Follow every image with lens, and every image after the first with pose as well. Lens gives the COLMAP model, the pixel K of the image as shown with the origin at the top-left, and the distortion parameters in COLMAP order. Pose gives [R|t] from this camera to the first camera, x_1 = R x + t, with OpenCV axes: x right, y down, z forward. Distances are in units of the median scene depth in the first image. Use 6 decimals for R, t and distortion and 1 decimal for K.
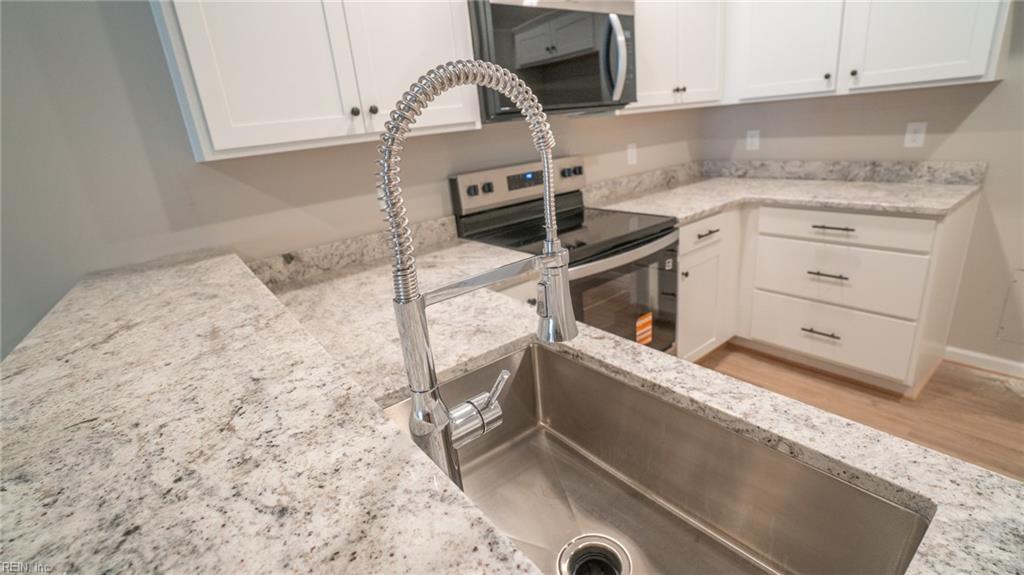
lens RADIAL K [[468.7, 0, 510.1], [0, 468.7, 288.7], [0, 0, 1]] dist [-0.068009, 0.027404]
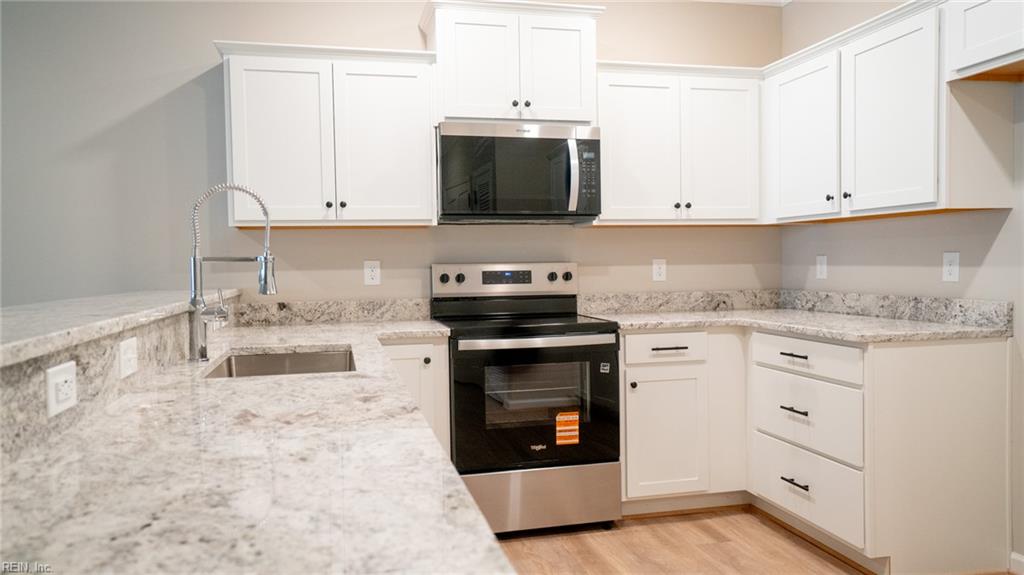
lens RADIAL K [[742.1, 0, 510.1], [0, 742.1, 285.4], [0, 0, 1]] dist [-0.001684, 0.036267]
pose [[0.911250, 0.099426, -0.399672, 0.714194], [-0.207026, 0.949490, -0.235814, 0.181639], [0.356039, 0.297628, 0.885807, -0.494947]]
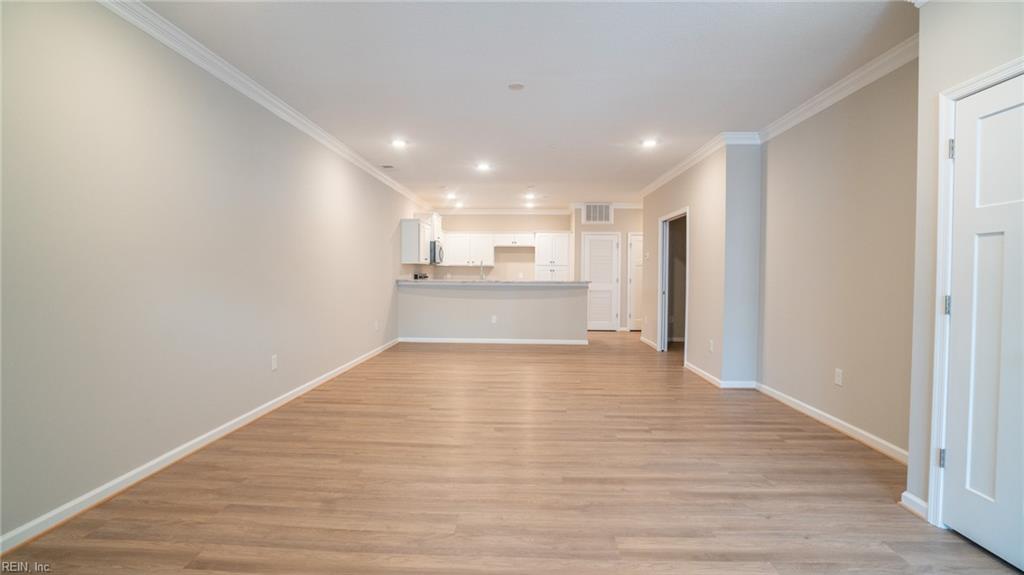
lens RADIAL K [[468.7, 0, 510.1], [0, 468.7, 288.7], [0, 0, 1]] dist [-0.068009, 0.027404]
pose [[0.628884, 0.078755, 0.773500, -2.760220], [0.192293, 0.948195, -0.252883, 1.106950], [-0.753345, 0.307772, 0.581161, -2.074564]]
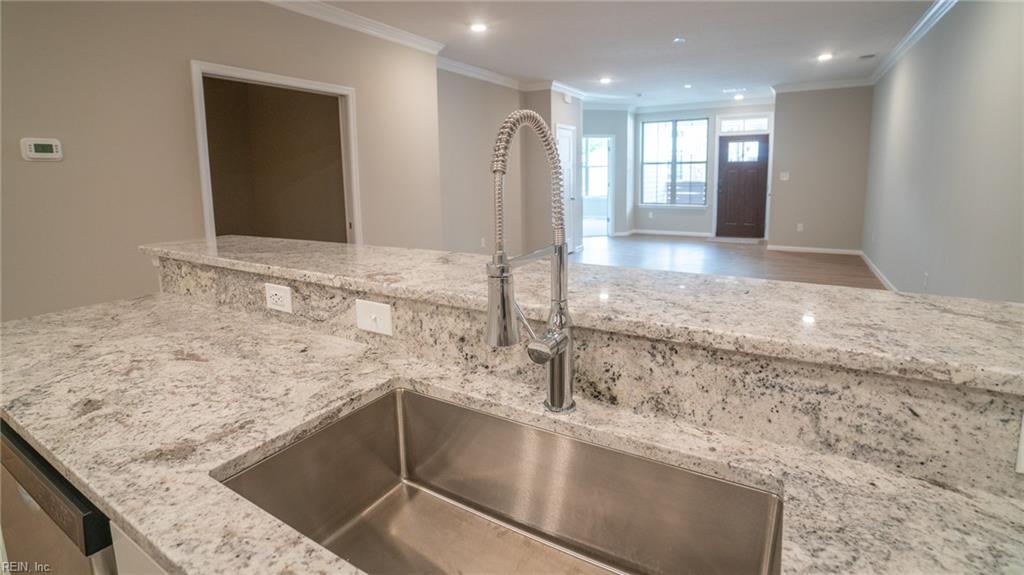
lens RADIAL K [[471.9, 0, 511.9], [0, 471.9, 237.5], [0, 0, 1]] dist [-0.060019, 0.021663]
pose [[-0.920984, 0.164707, -0.353072, 0.115166], [-0.020169, 0.884870, 0.465401, -0.169851], [0.389077, 0.435748, -0.811630, 0.484629]]
